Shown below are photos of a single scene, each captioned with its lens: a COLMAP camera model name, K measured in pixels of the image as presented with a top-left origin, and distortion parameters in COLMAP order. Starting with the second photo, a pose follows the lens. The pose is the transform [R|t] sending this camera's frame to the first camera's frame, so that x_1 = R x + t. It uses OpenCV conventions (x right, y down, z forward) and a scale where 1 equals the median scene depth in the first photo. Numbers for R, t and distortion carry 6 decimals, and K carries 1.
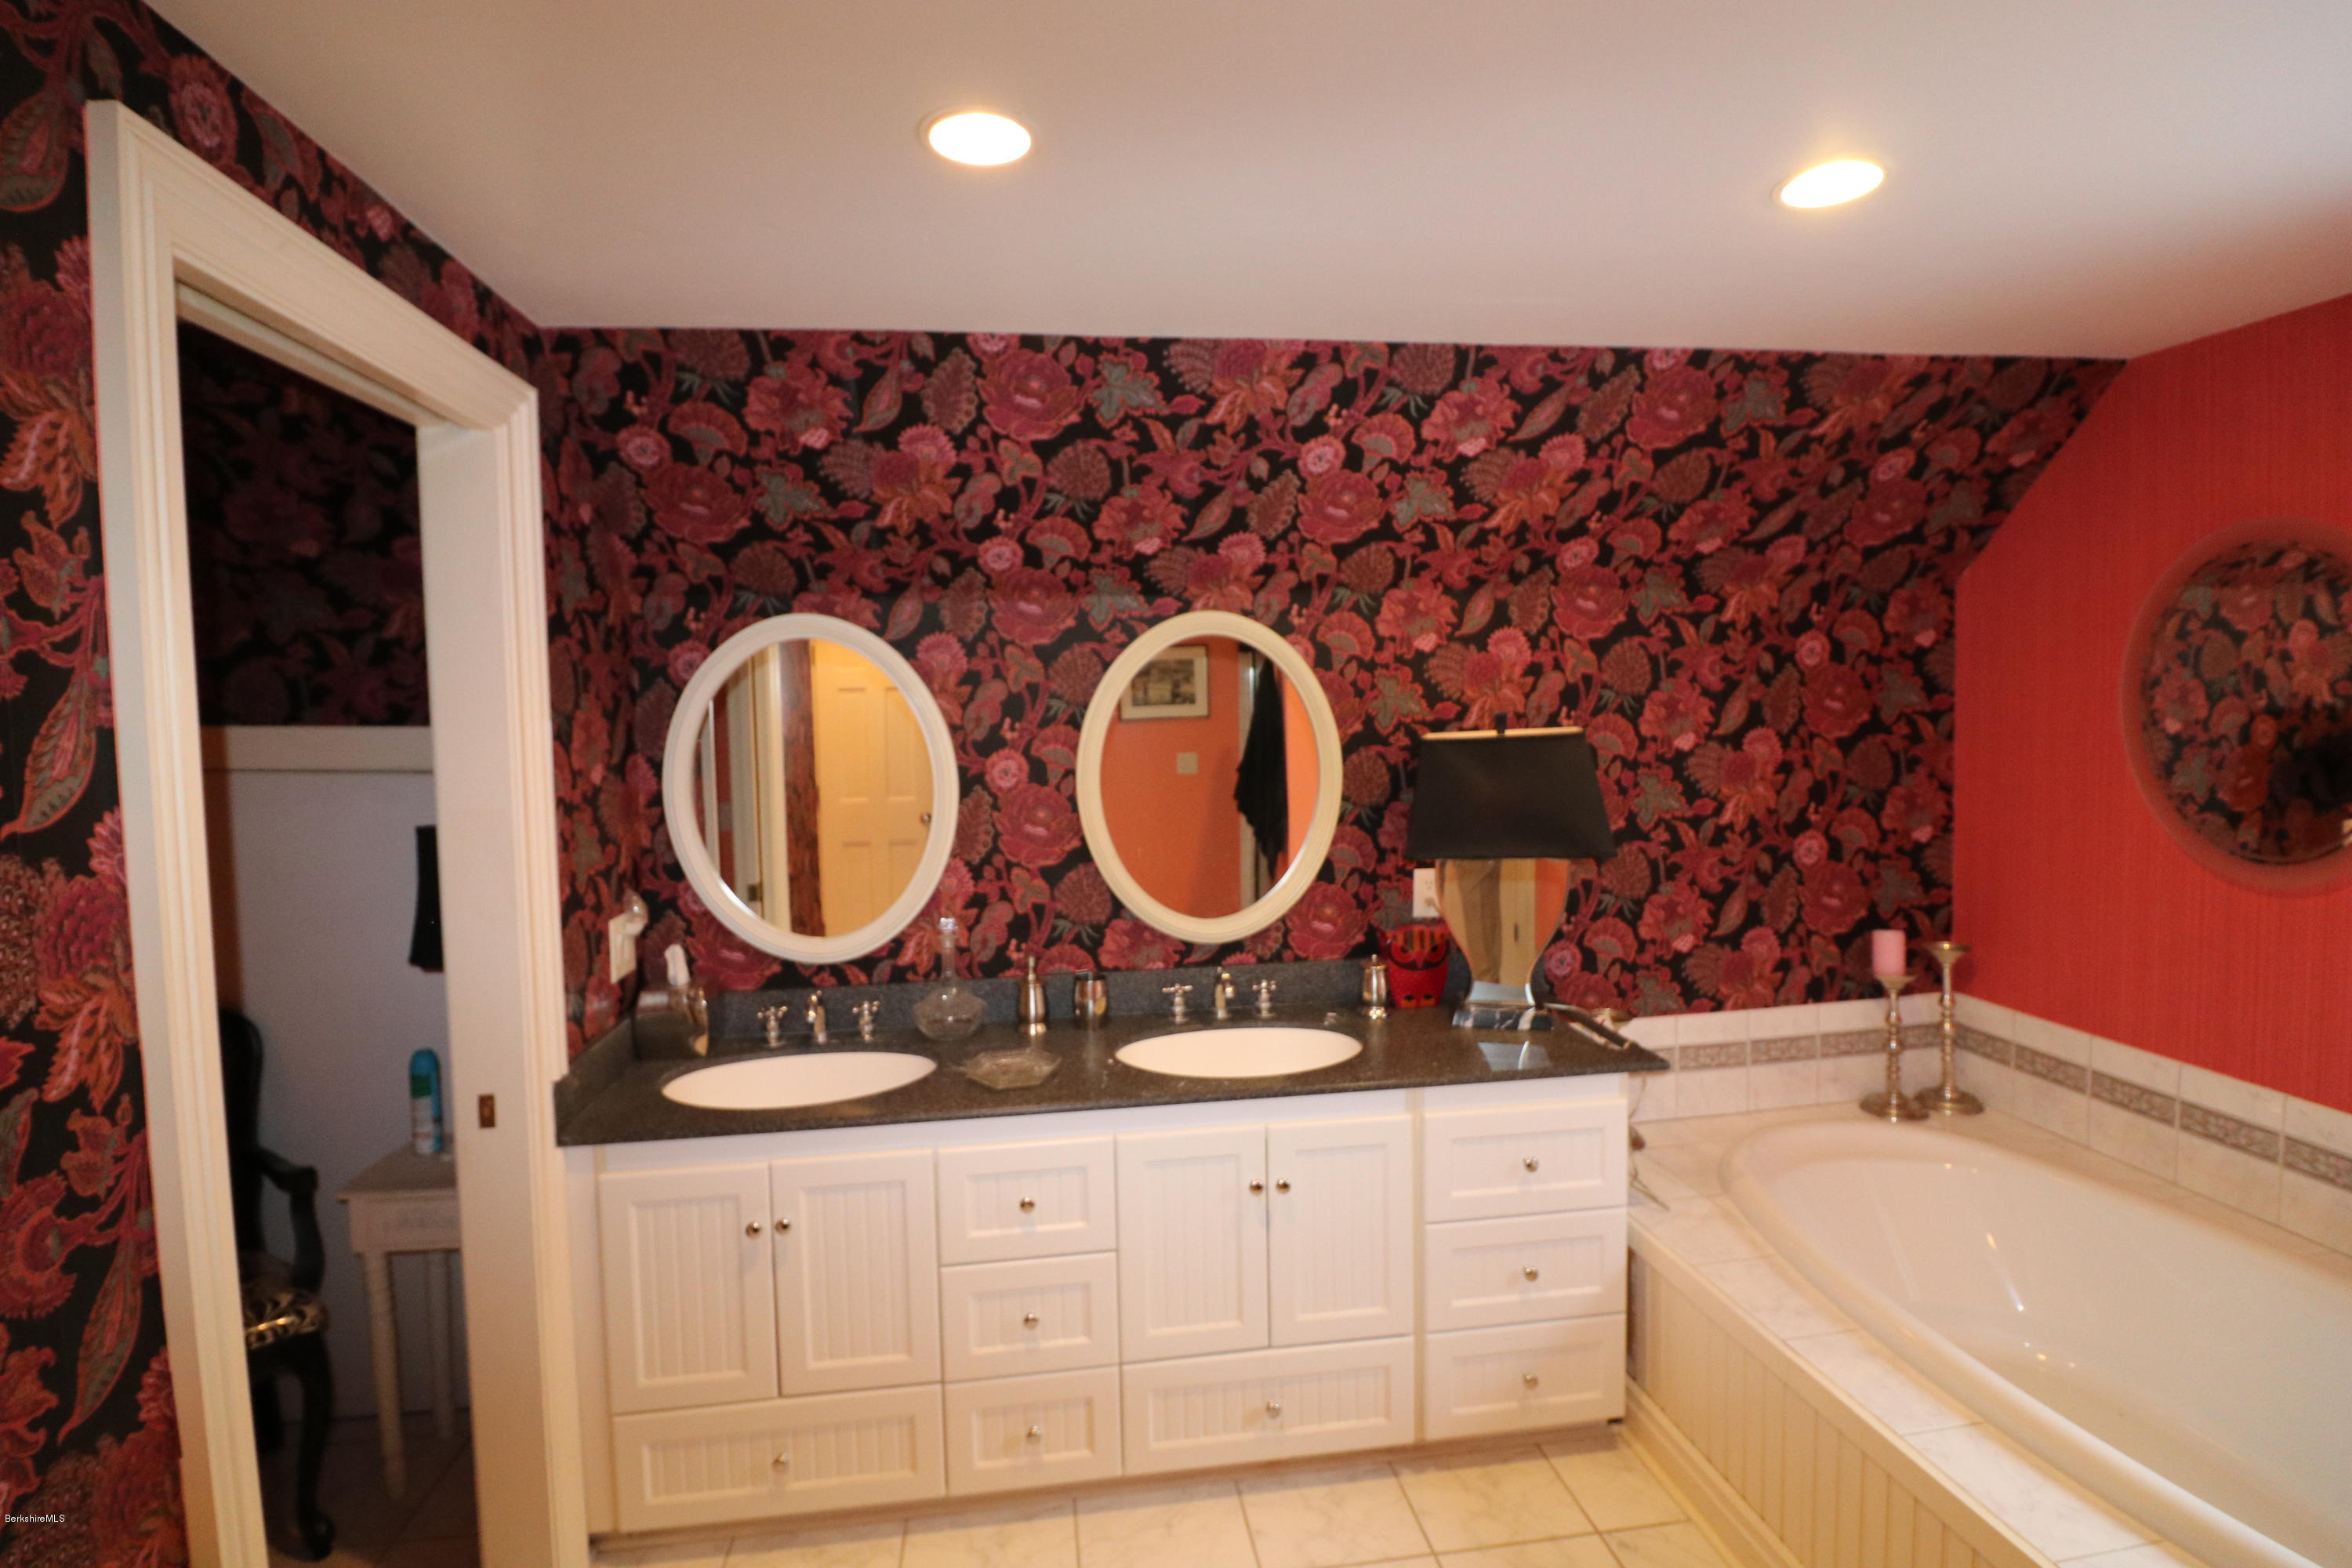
lens RADIAL K [[1090.0, 0, 1174.8], [0, 1090.0, 766.6], [0, 0, 1]] dist [-0.006202, -0.004003]
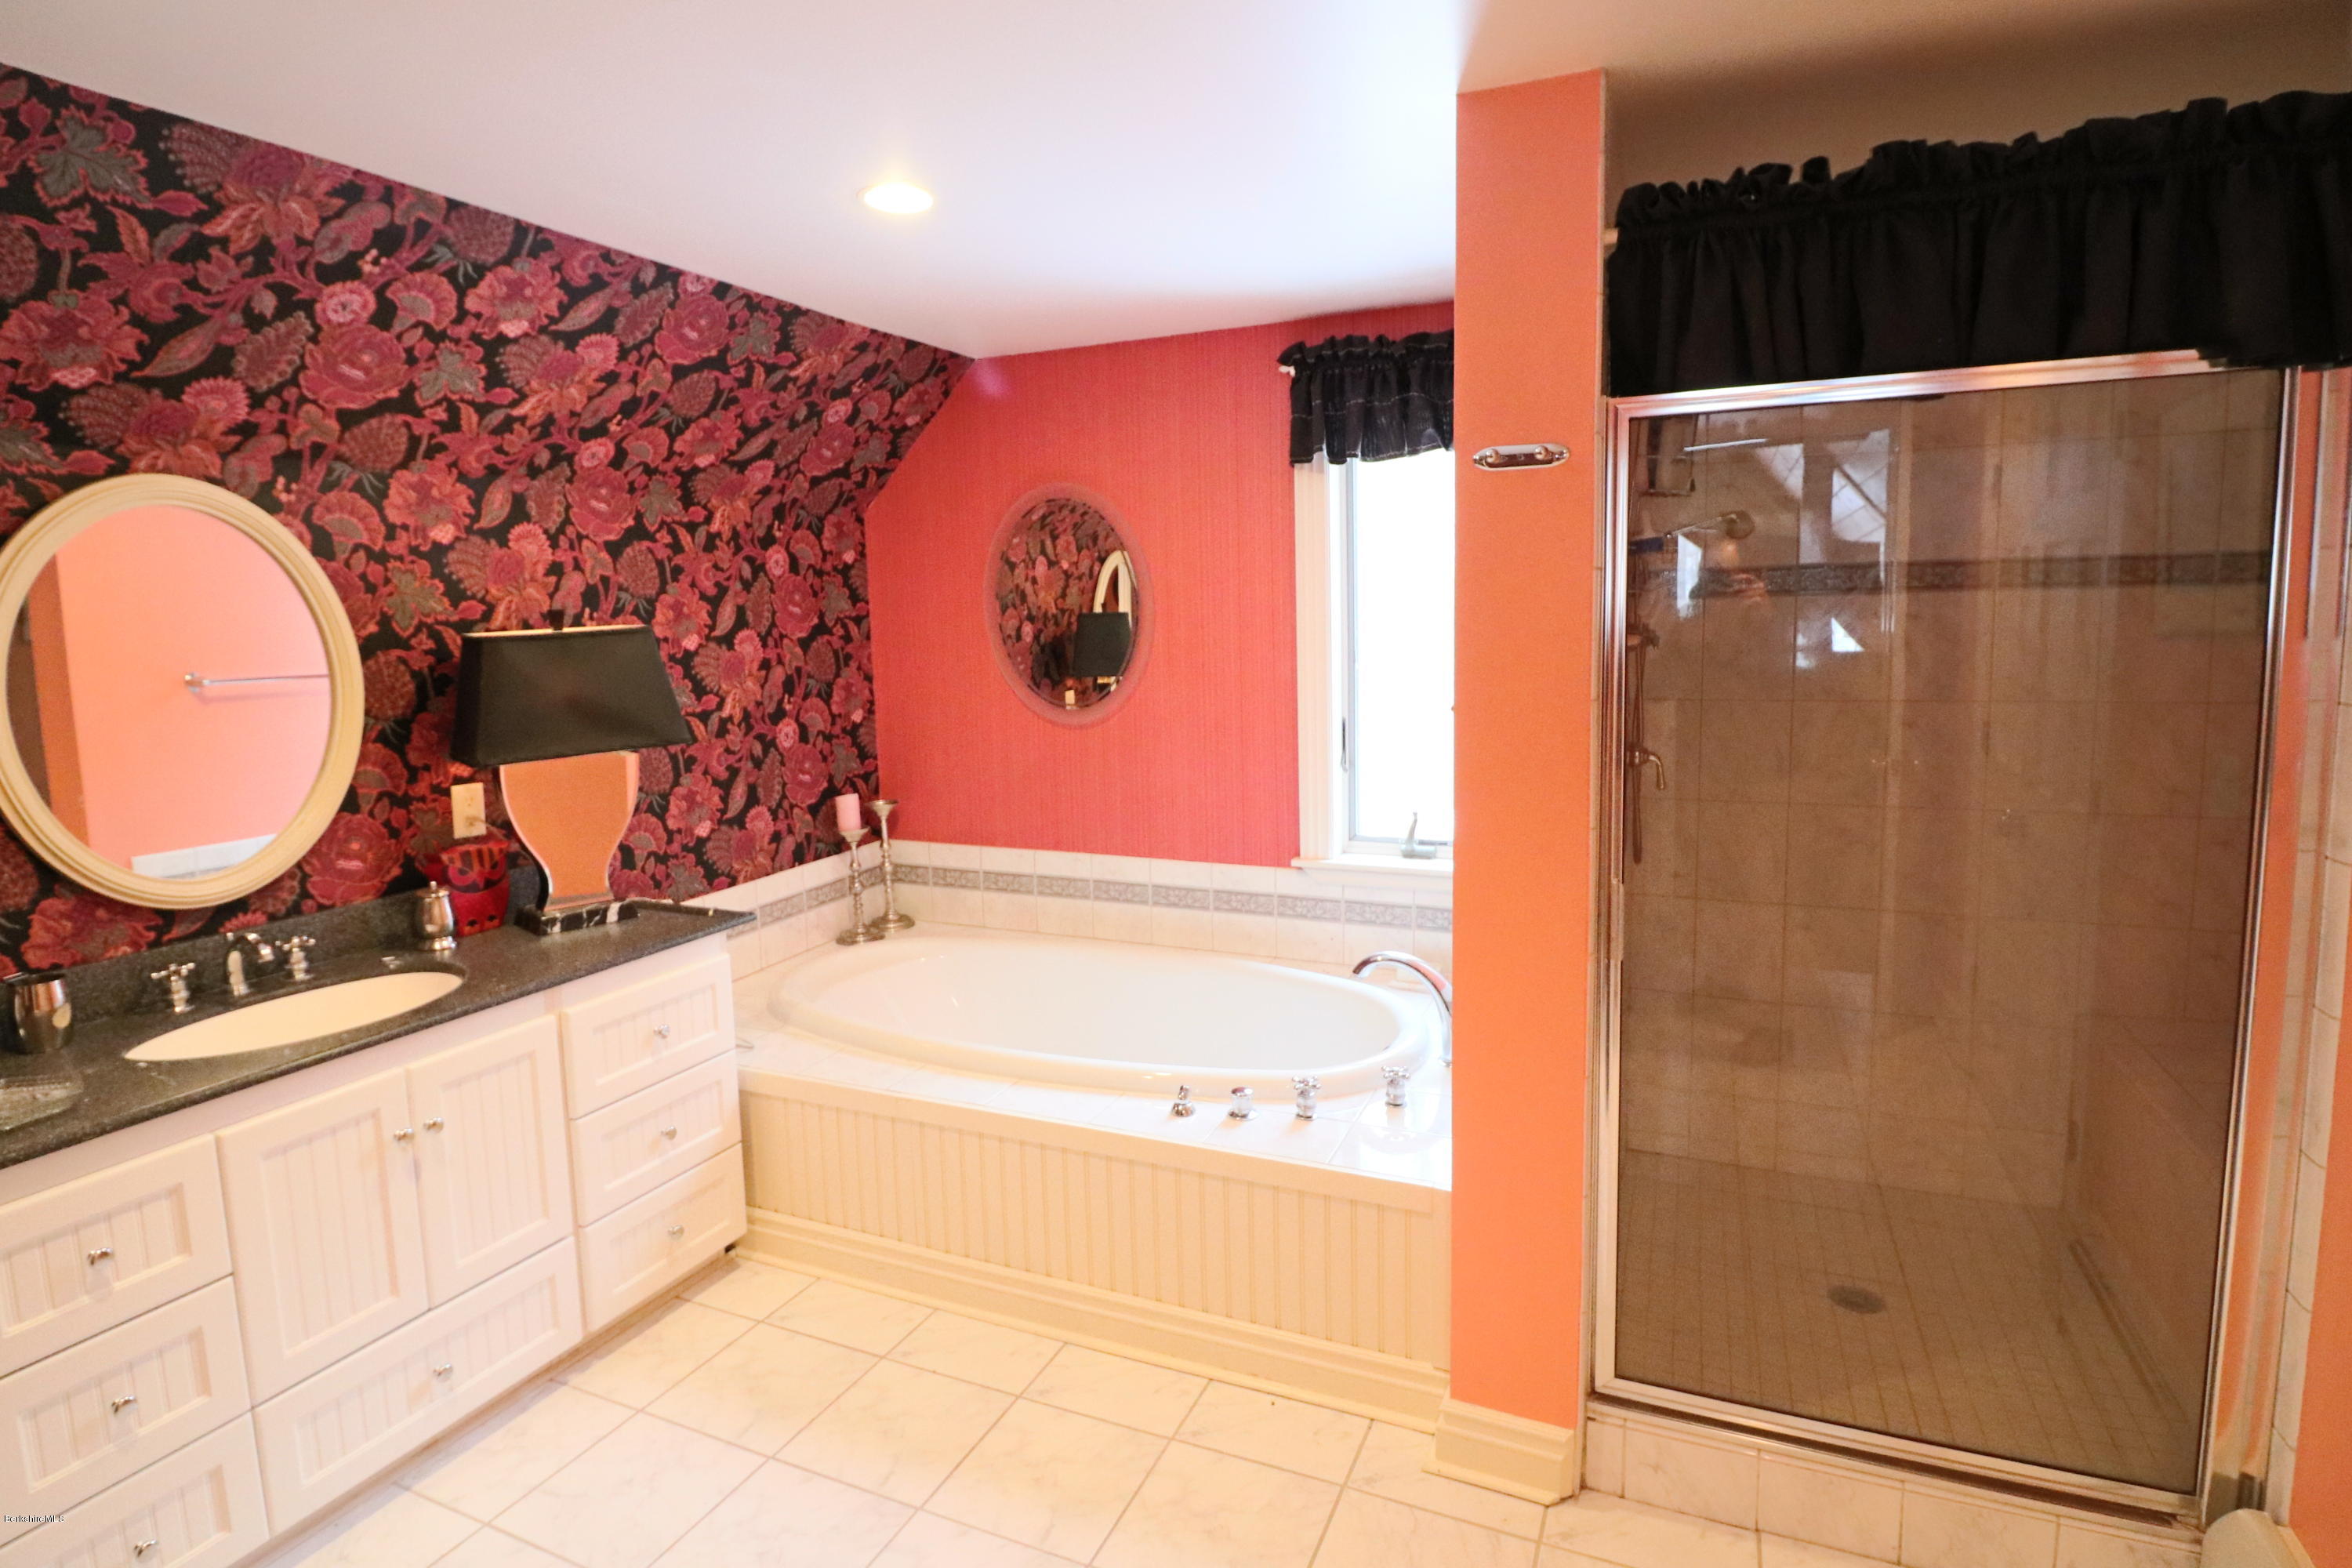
lens RADIAL K [[1212.1, 0, 1172.4], [0, 1212.1, 780.5], [0, 0, 1]] dist [-0.004990, -0.009671]
pose [[0.531716, -0.105999, 0.840263, -0.318298], [0.060790, 0.994354, 0.086970, 0.040064], [-0.844738, 0.004836, 0.535158, -0.048312]]
